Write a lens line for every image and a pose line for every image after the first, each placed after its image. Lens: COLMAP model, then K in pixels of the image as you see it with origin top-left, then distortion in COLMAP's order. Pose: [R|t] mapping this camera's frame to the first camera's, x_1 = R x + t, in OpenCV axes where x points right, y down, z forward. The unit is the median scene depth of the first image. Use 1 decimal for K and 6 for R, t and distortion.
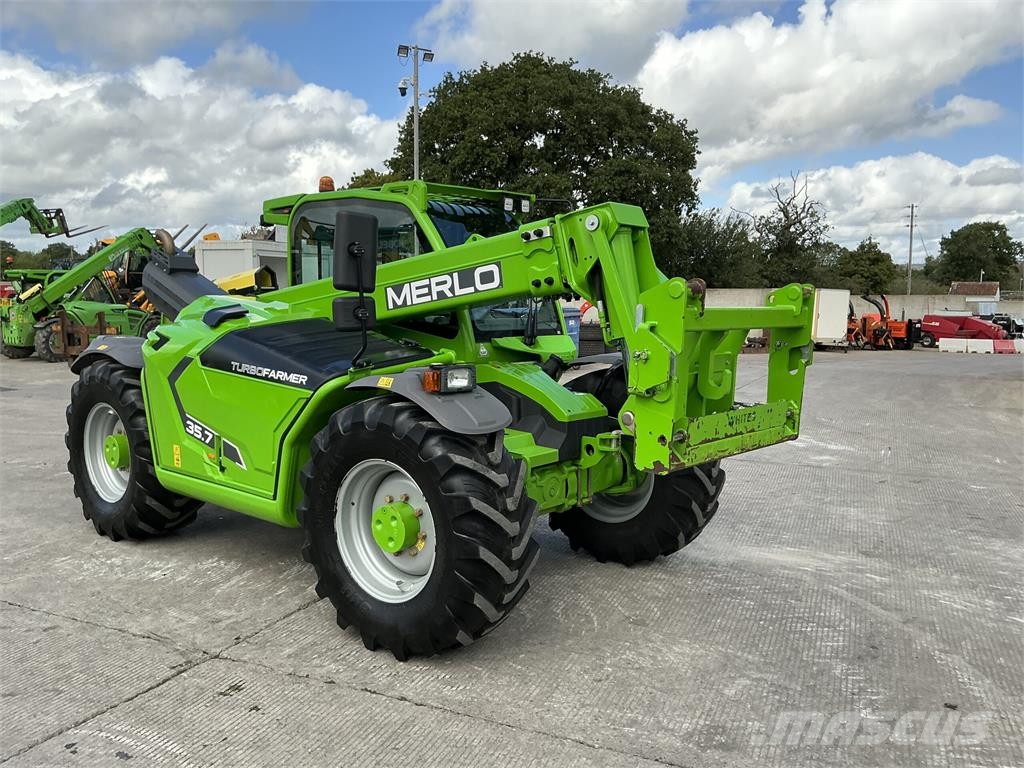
lens RADIAL K [[906.3, 0, 508.0], [0, 906.3, 373.2], [0, 0, 1]] dist [0.167841, -0.376143]
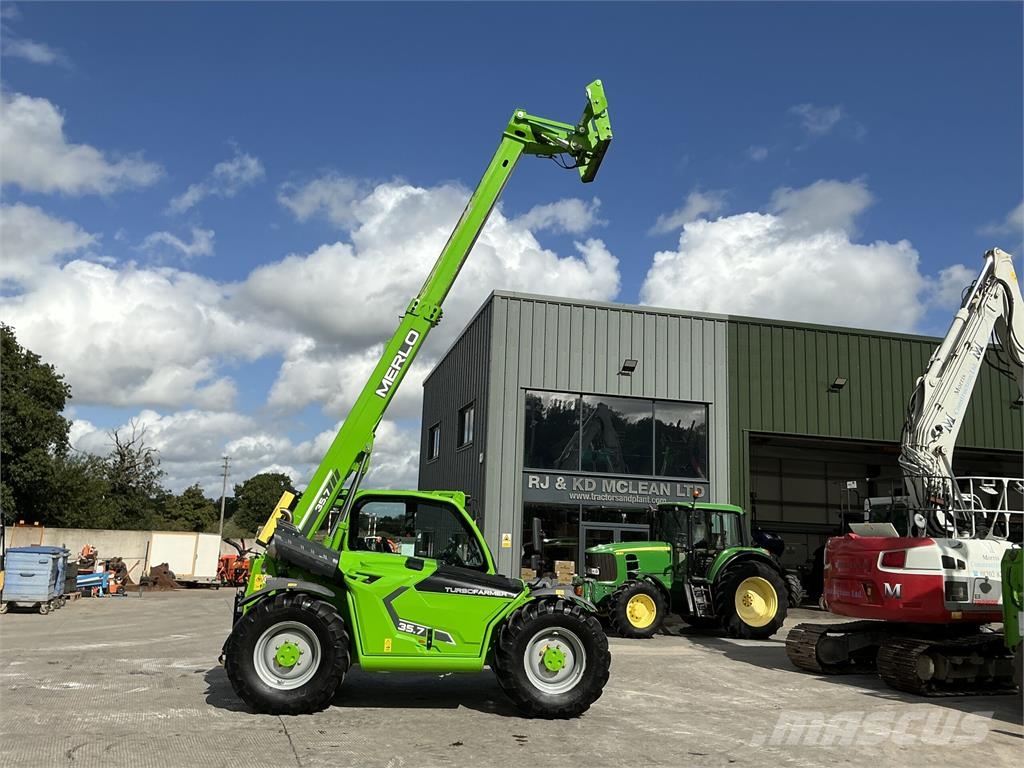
lens RADIAL K [[906.3, 0, 508.0], [0, 906.3, 373.2], [0, 0, 1]] dist [0.167841, -0.376143]
pose [[0.660918, 0.146104, 0.736099, -1.482050], [0.042153, 0.972089, -0.230793, -0.000901], [-0.749274, 0.183564, 0.636312, -0.371383]]
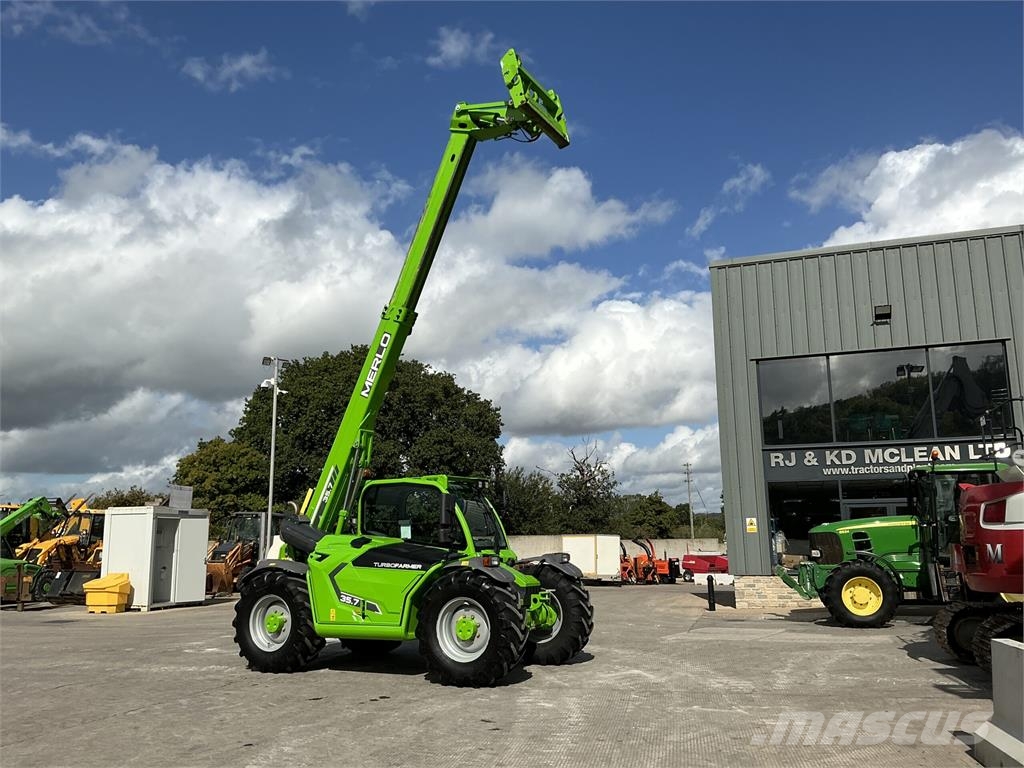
lens RADIAL K [[906.3, 0, 508.0], [0, 906.3, 373.2], [0, 0, 1]] dist [0.167841, -0.376143]
pose [[0.976639, 0.014679, 0.214383, -0.395978], [0.044314, 0.962461, -0.267779, 0.127453], [-0.210266, 0.271024, 0.939326, -1.033235]]
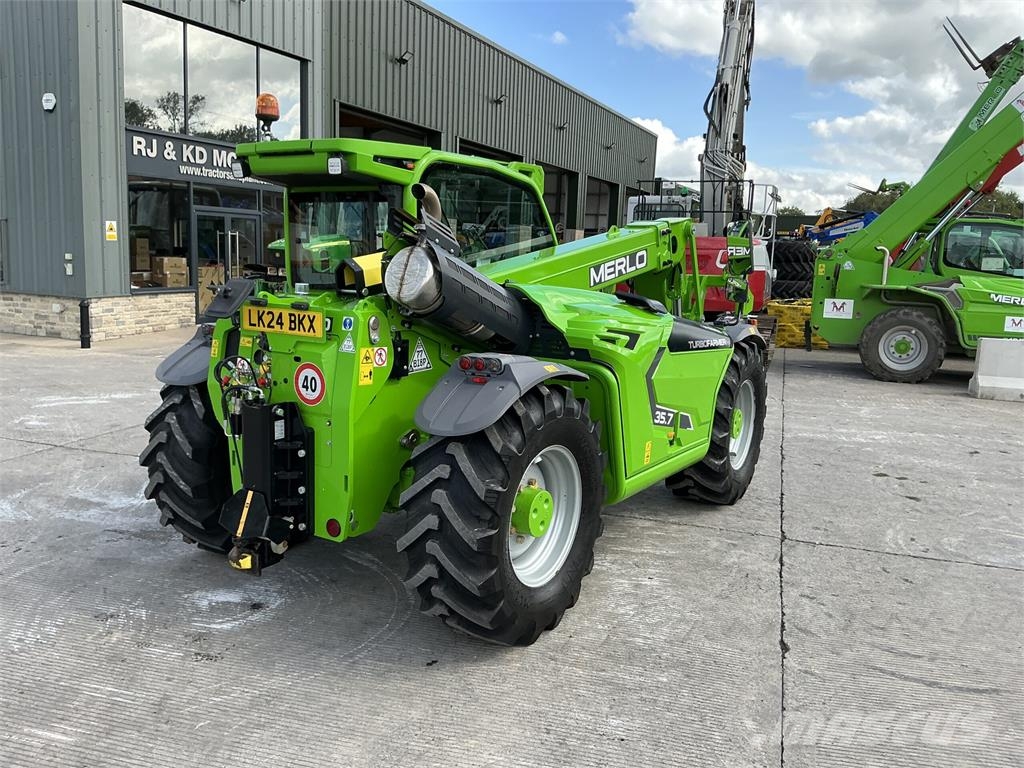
lens RADIAL K [[845.7, 0, 515.0], [0, 845.7, 385.6], [0, 0, 1]] dist [0.110975, -0.227429]
pose [[-0.108838, -0.176602, 0.978246, -1.130892], [0.057275, 0.981344, 0.183533, -0.141643], [-0.992408, 0.076005, -0.096692, 1.138479]]
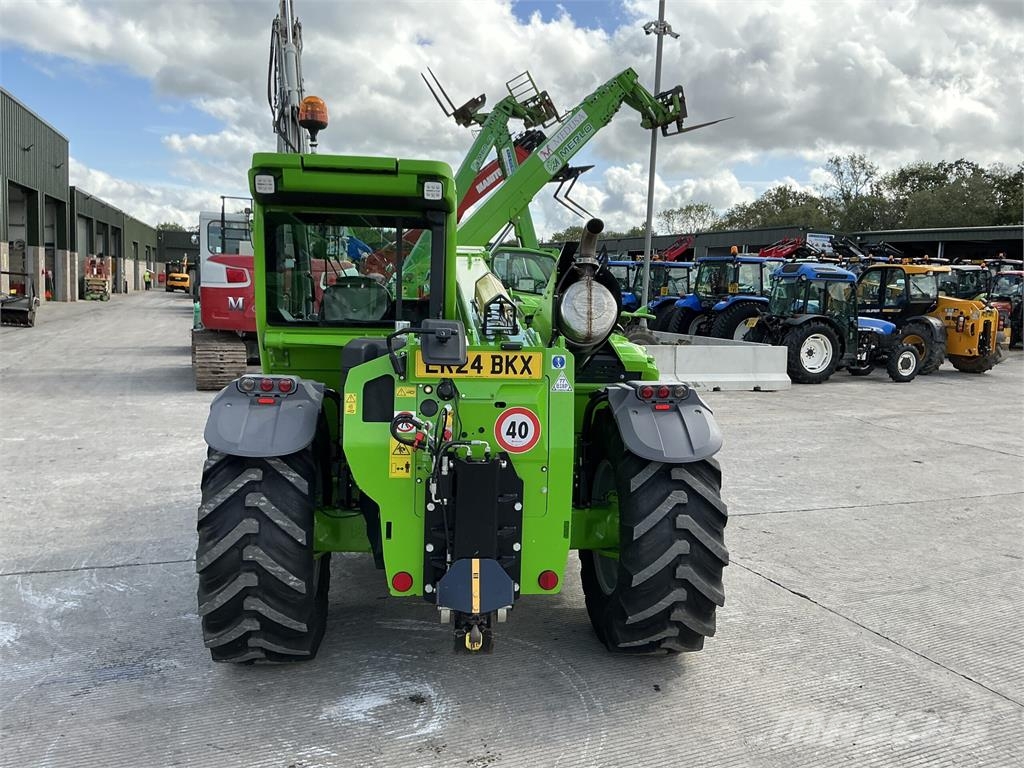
lens RADIAL K [[845.7, 0, 515.0], [0, 845.7, 385.6], [0, 0, 1]] dist [0.110975, -0.227429]
pose [[-0.716490, -0.118793, 0.687408, -0.869155], [0.022346, 0.980980, 0.192818, -0.180502], [-0.697239, 0.153513, -0.700208, 1.673641]]
